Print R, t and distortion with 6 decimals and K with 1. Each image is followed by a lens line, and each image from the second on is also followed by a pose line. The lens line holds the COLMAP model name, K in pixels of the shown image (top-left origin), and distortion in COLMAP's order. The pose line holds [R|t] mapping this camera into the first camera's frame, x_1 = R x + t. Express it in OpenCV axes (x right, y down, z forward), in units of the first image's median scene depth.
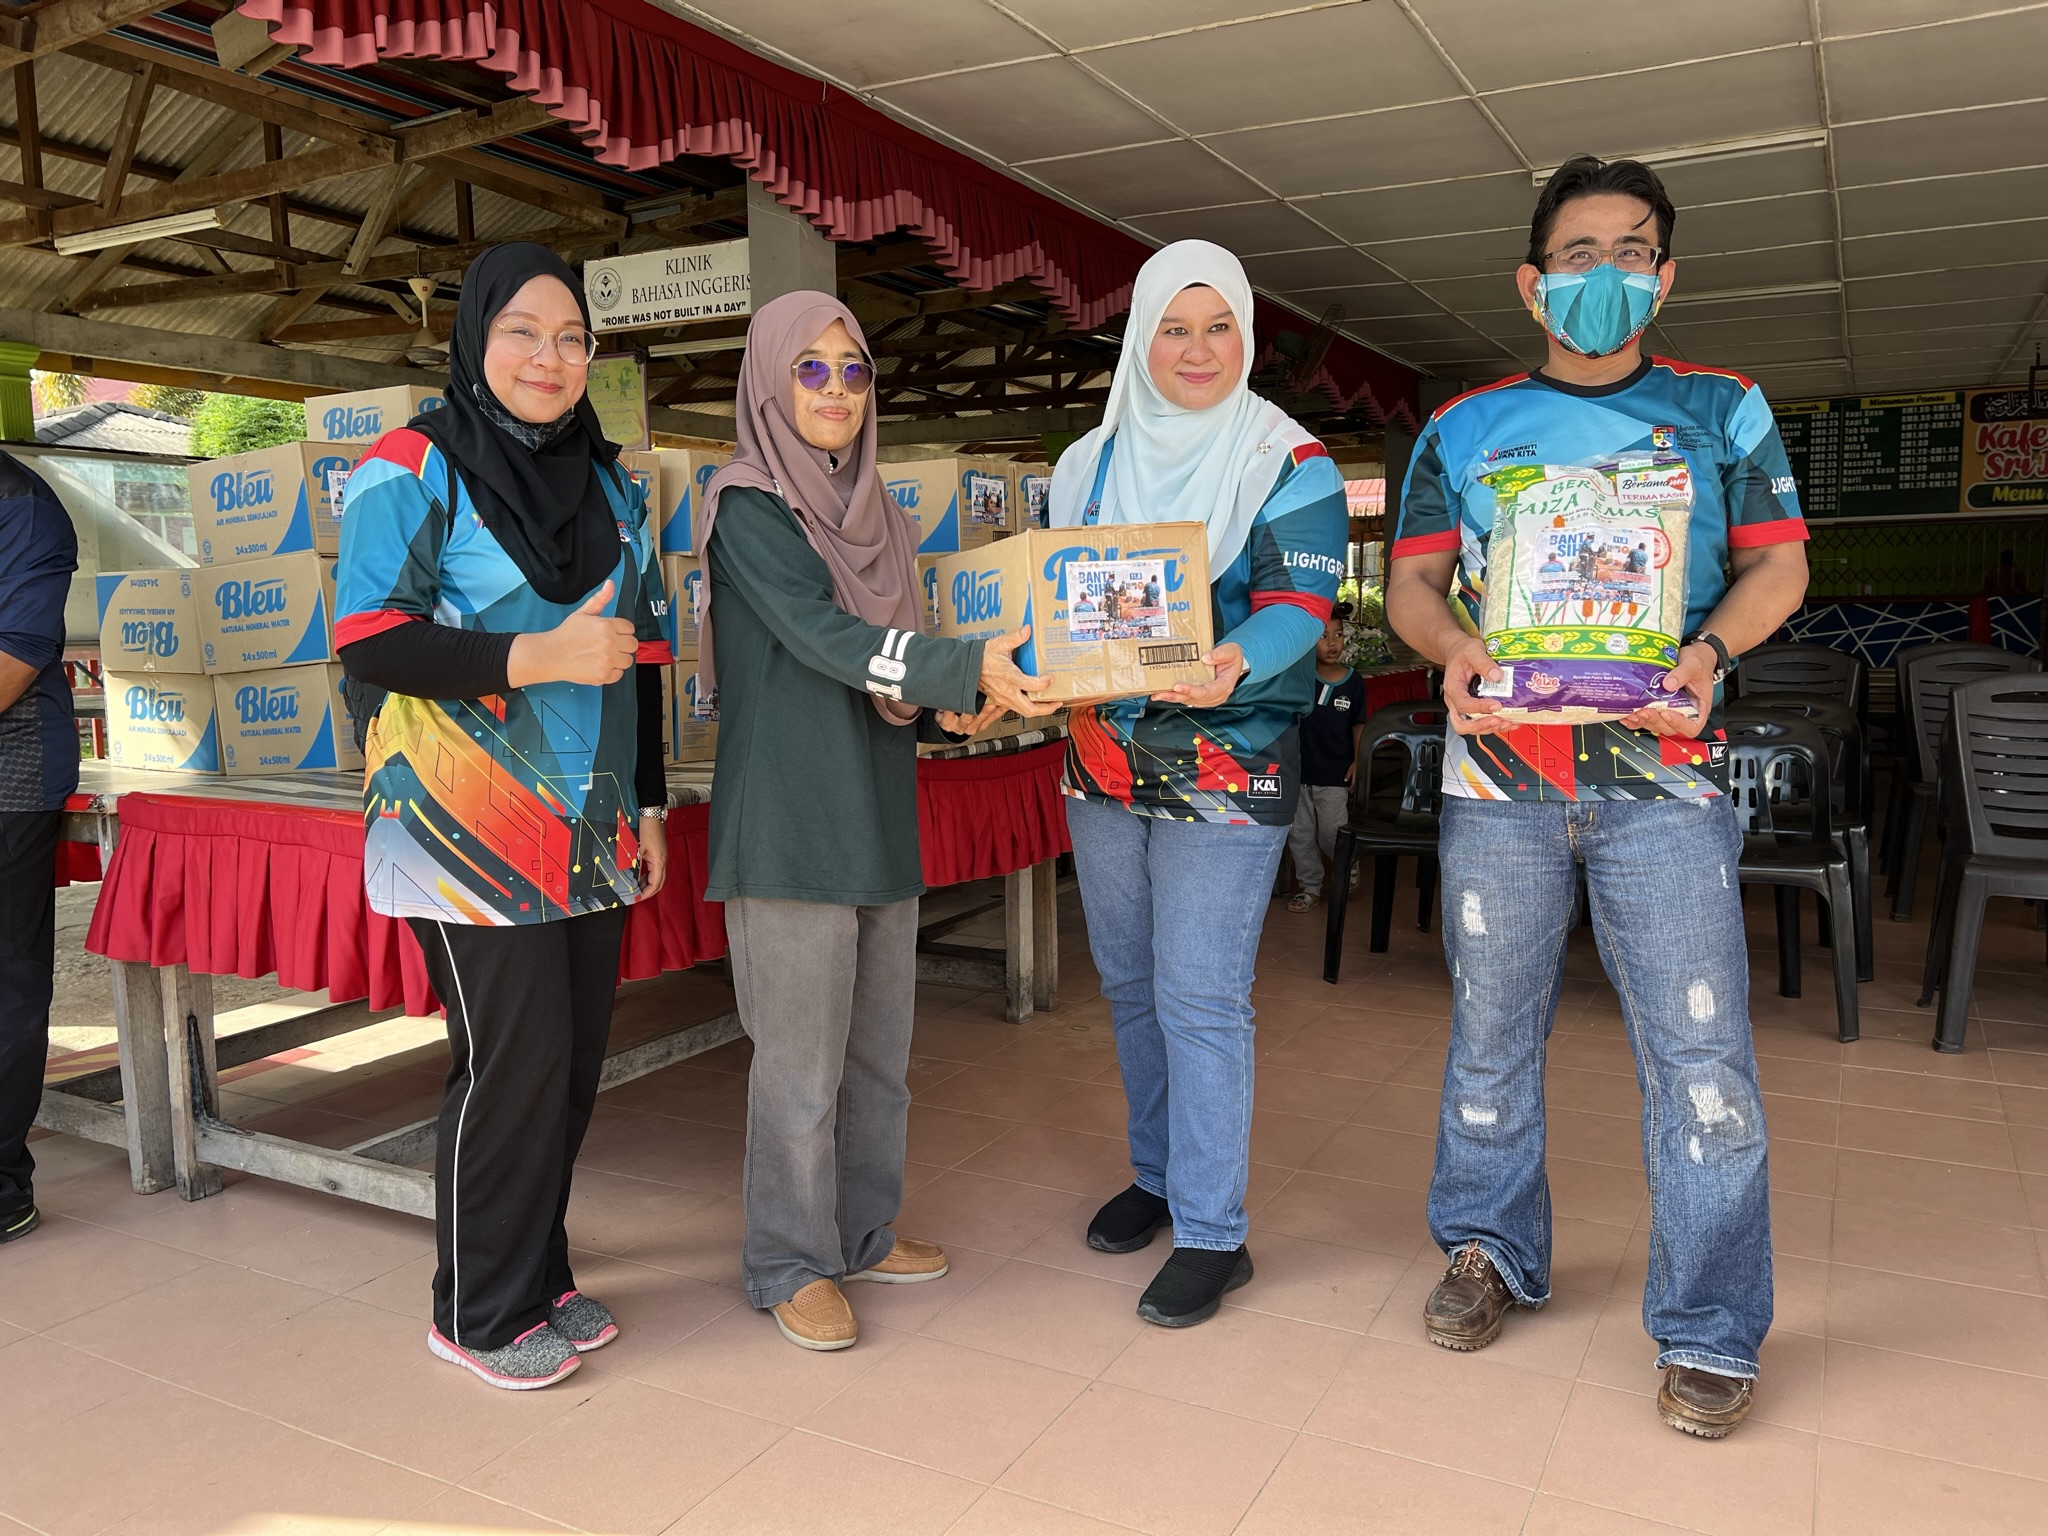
lens RADIAL K [[1563.2, 0, 1024.9], [0, 1563.2, 777.5], [0, 0, 1]] dist [0.056618, -0.059744]
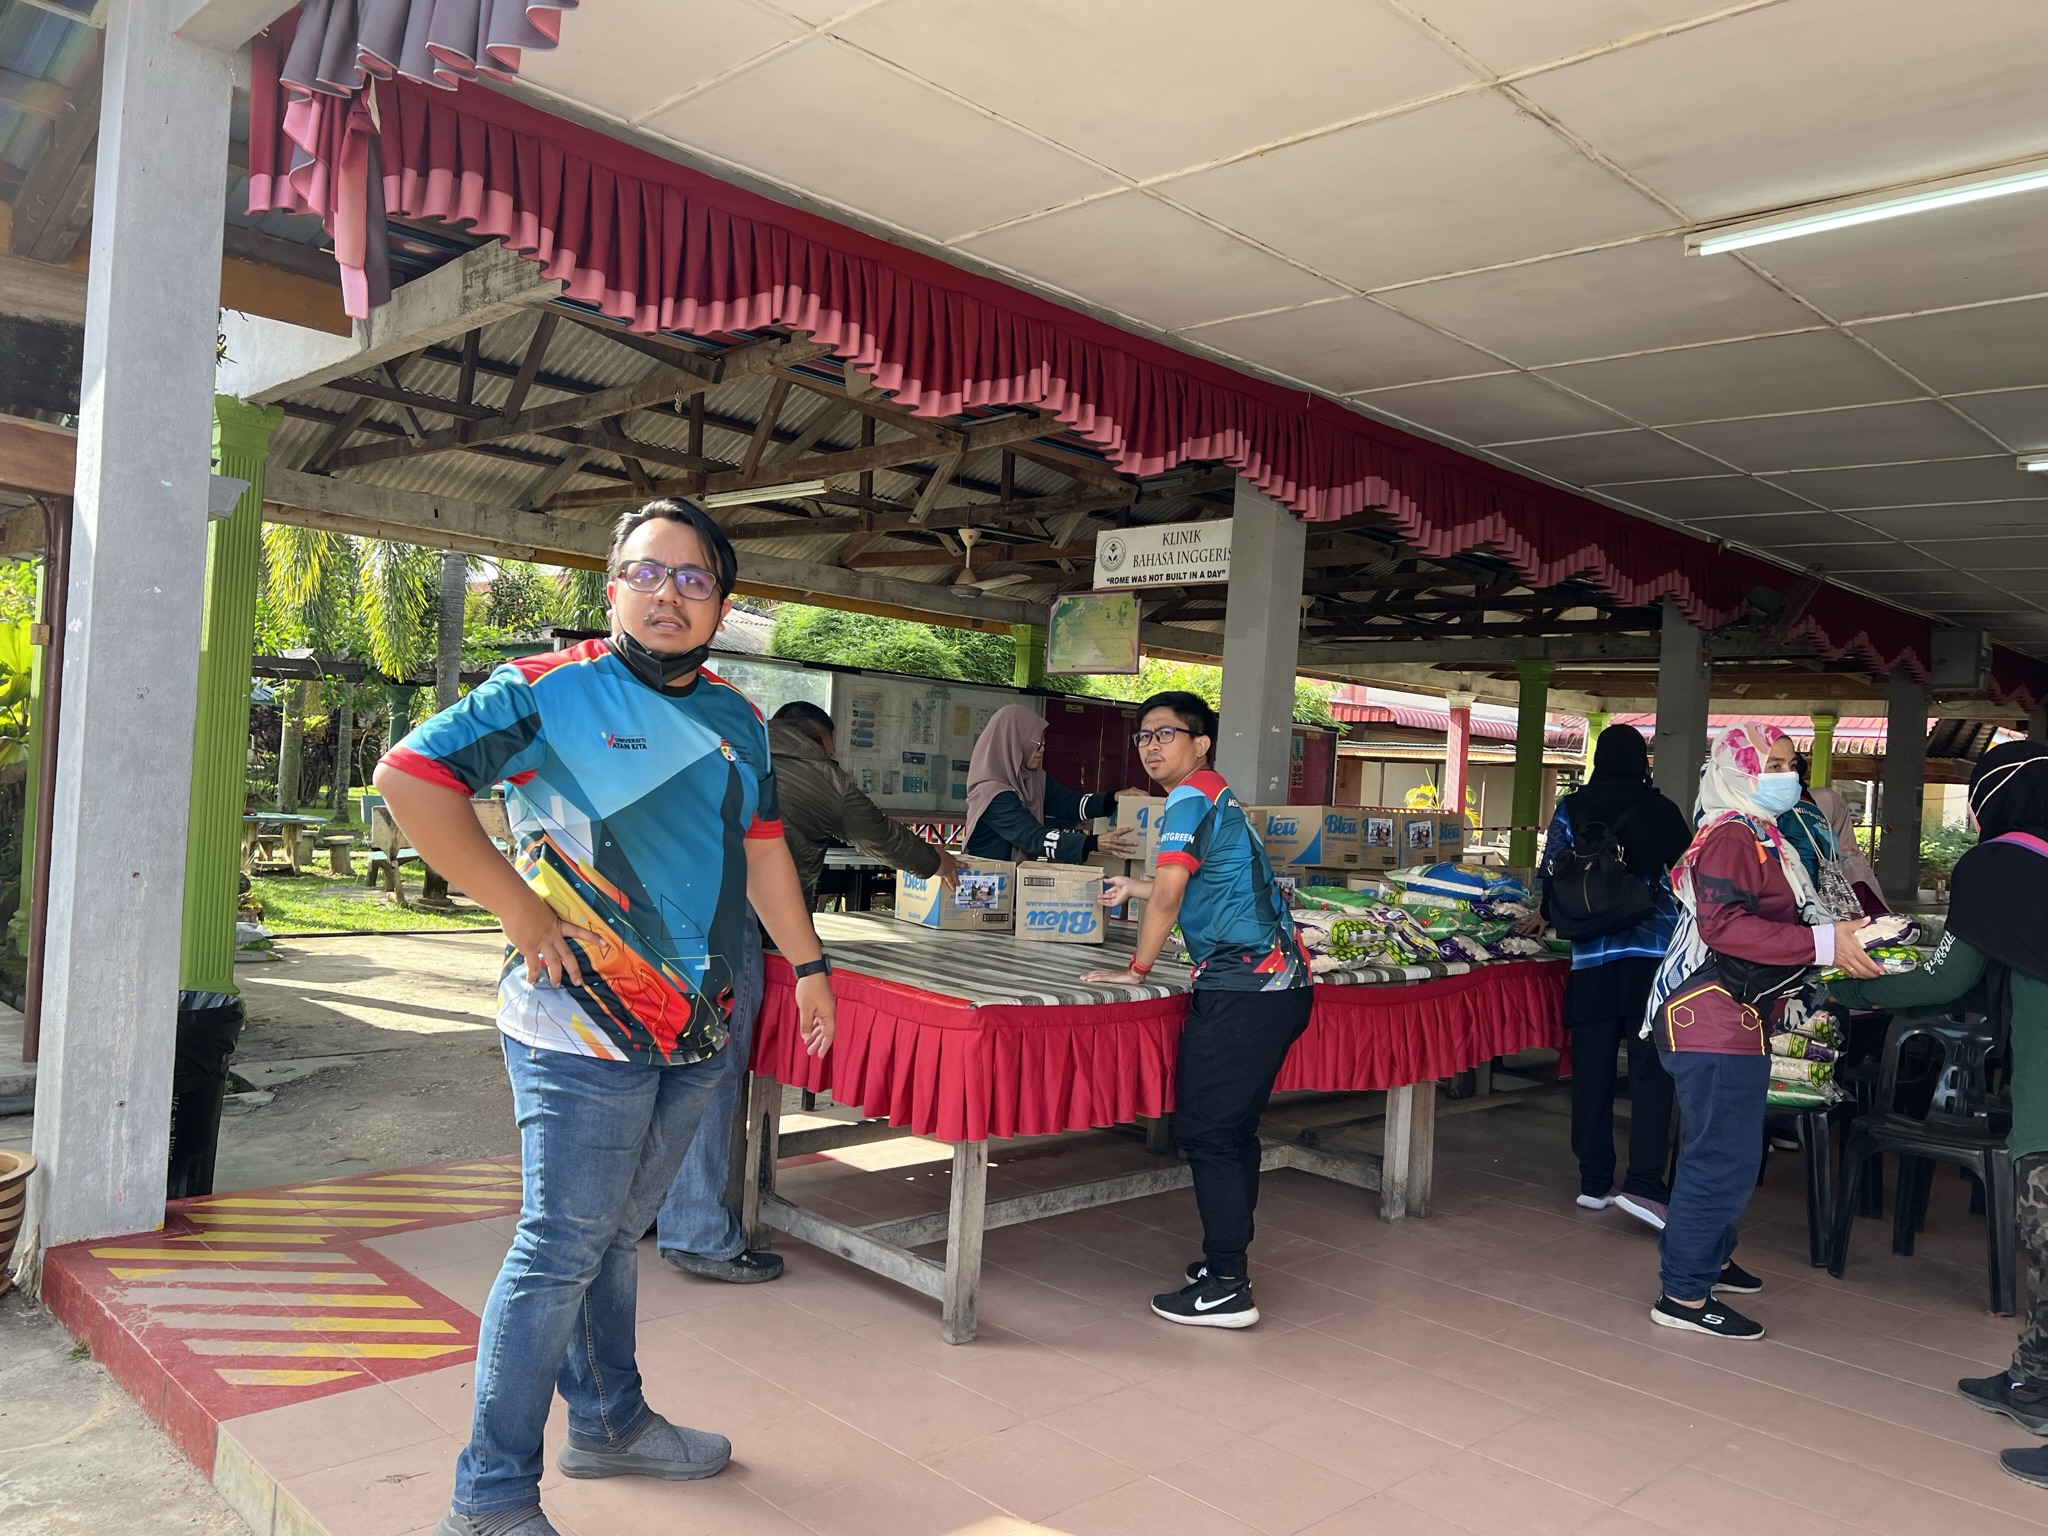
lens RADIAL K [[1563.2, 0, 1024.9], [0, 1563.2, 777.5], [0, 0, 1]] dist [0.056618, -0.059744]
pose [[0.952242, 0.072018, -0.296729, 0.035892], [-0.106358, 0.989160, -0.101241, -0.012351], [0.286222, 0.127966, 0.949580, -0.128695]]
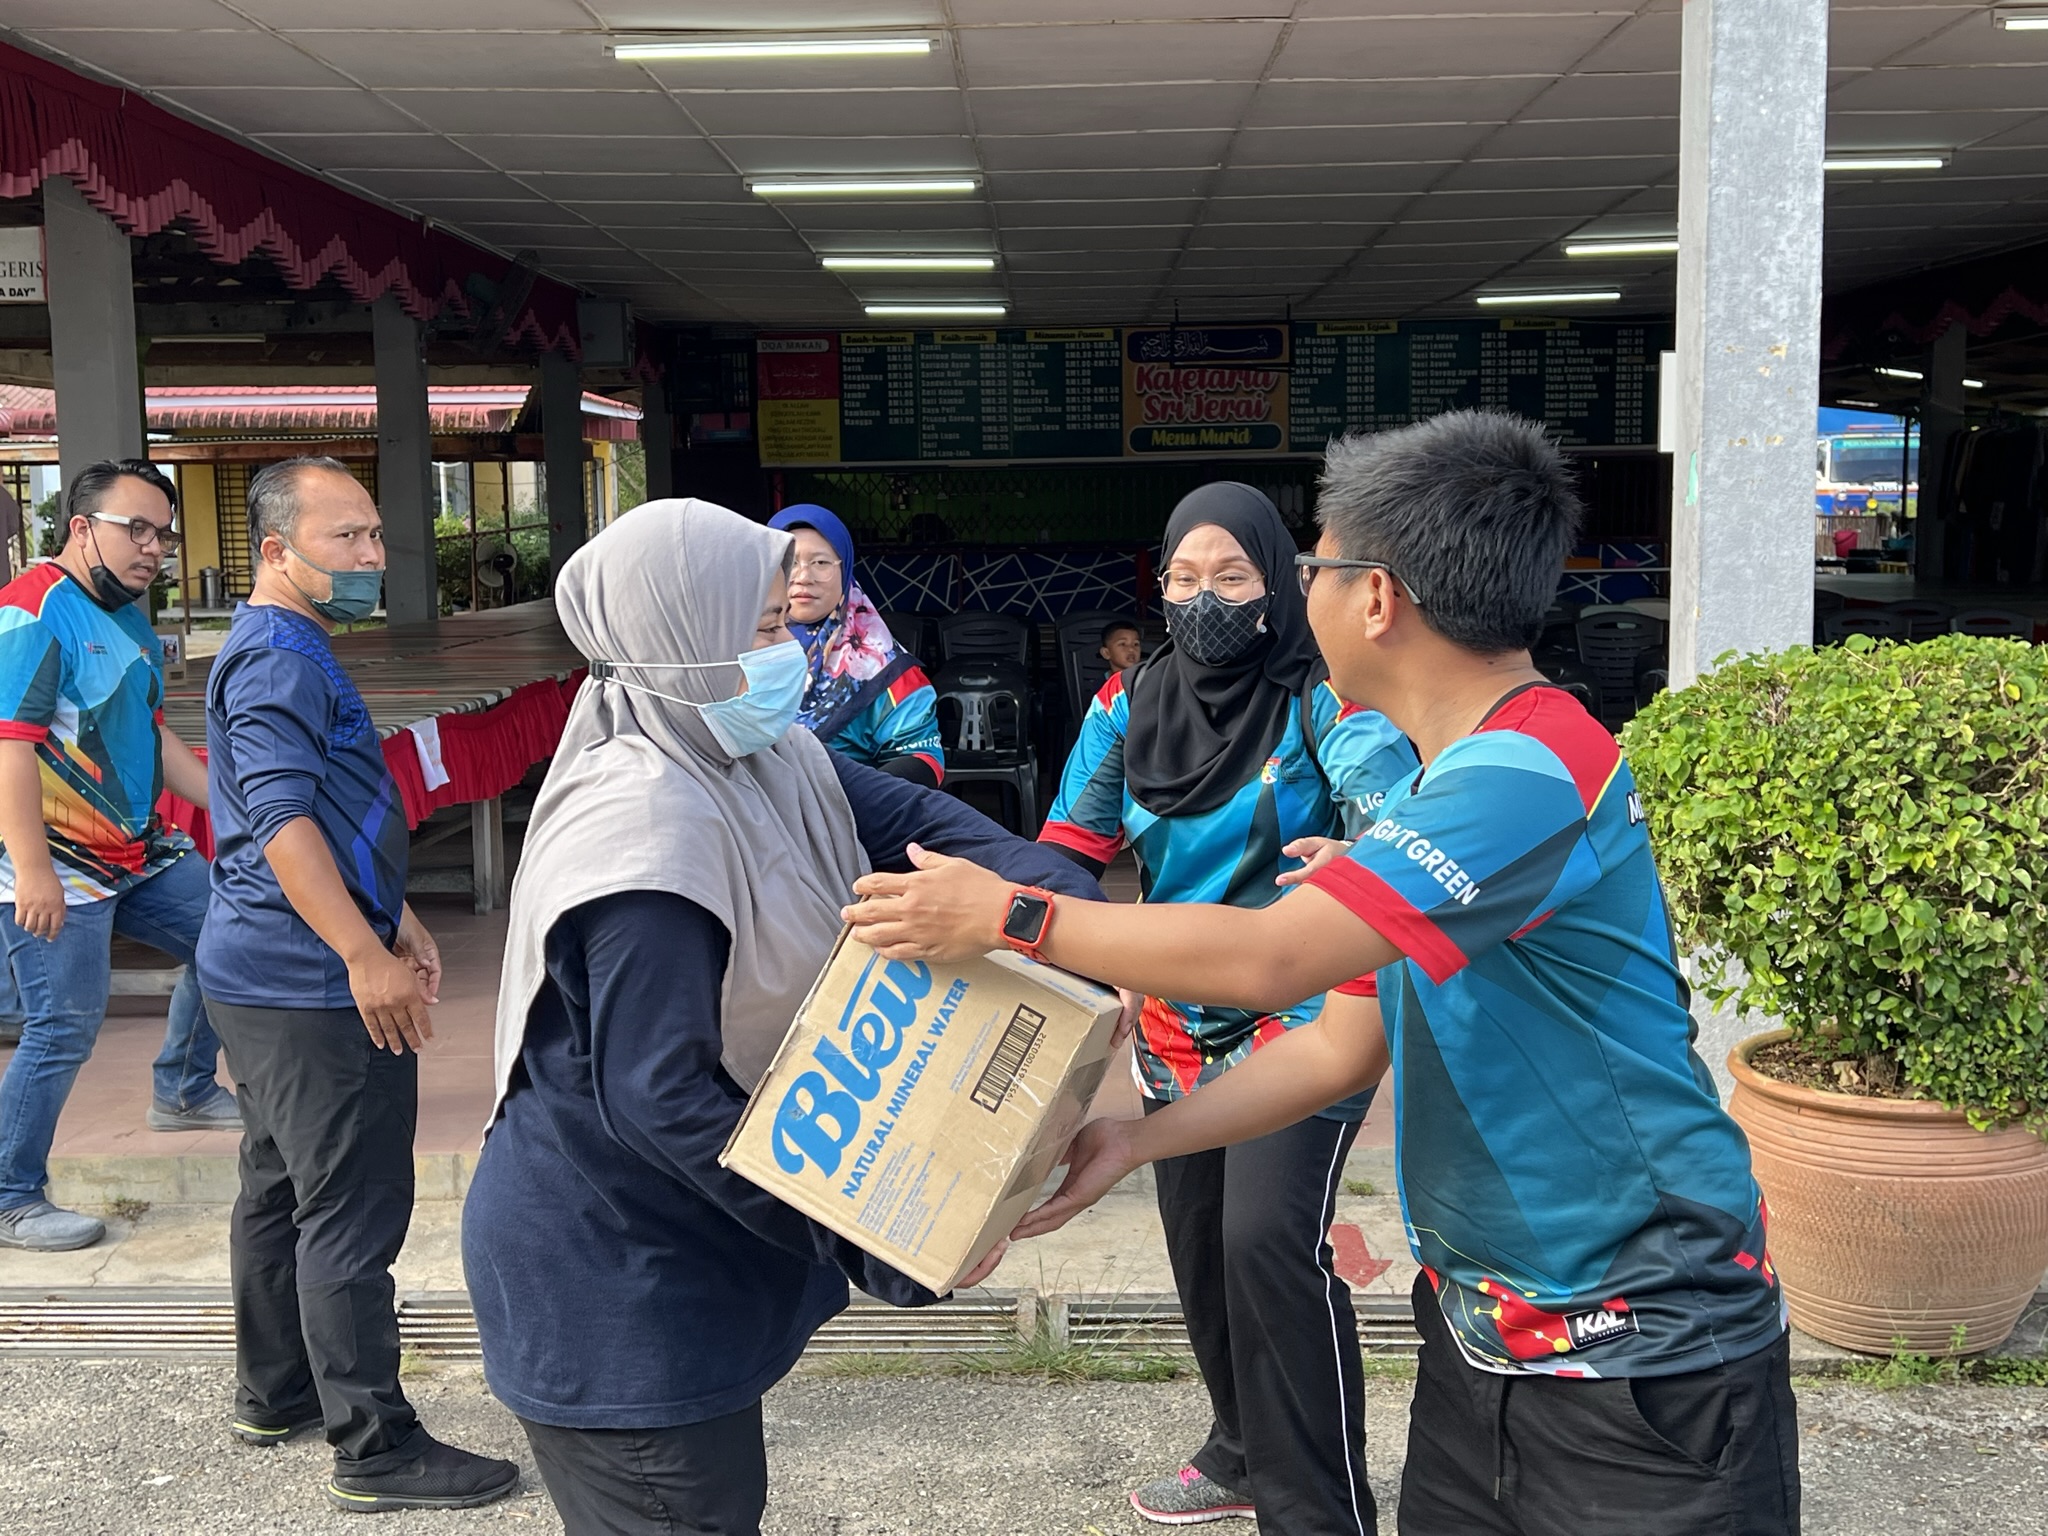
lens RADIAL K [[2416.2, 0, 1022.9], [0, 2416.2, 773.0], [0, 0, 1]] dist [0.292220, -0.799130]
pose [[0.889530, -0.048108, 0.454337, -0.328055], [0.051336, 0.998668, 0.005235, 0.029644], [-0.453984, 0.018667, 0.890814, -0.649955]]
